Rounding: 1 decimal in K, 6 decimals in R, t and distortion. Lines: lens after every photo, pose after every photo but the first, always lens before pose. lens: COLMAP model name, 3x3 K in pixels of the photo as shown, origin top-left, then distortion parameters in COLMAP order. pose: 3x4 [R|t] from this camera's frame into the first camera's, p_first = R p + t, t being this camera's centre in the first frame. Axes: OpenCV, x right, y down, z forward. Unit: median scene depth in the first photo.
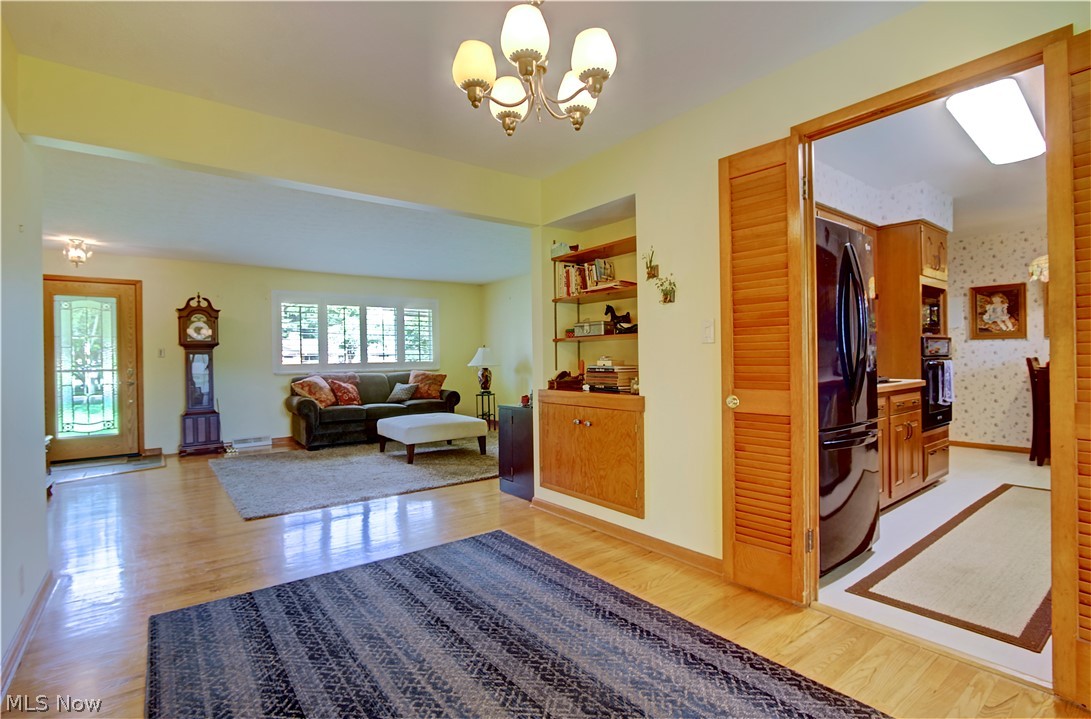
lens RADIAL K [[510.3, 0, 538.4], [0, 510.3, 356.9], [0, 0, 1]] dist [-0.019754, 0.002374]
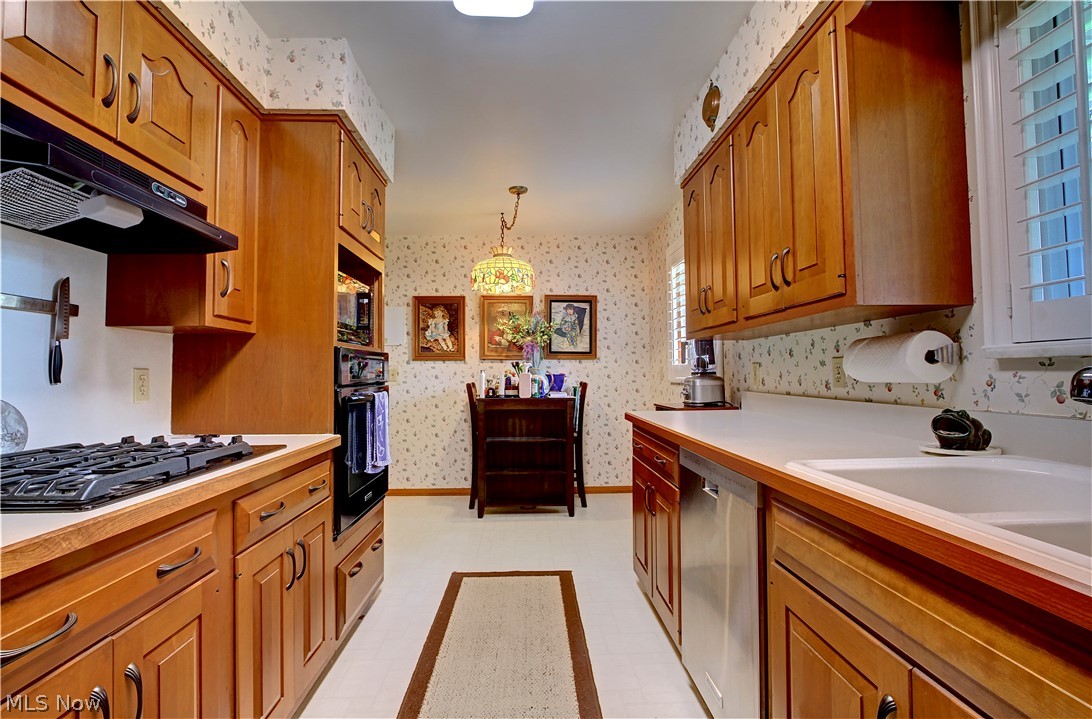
lens RADIAL K [[510.8, 0, 538.9], [0, 510.8, 356.8], [0, 0, 1]] dist [-0.019754, 0.002374]
pose [[0.579198, 0.033427, 0.814501, 0.336197], [0.000678, 0.999139, -0.041486, -0.006556], [-0.815187, 0.024581, 0.578676, 0.393673]]
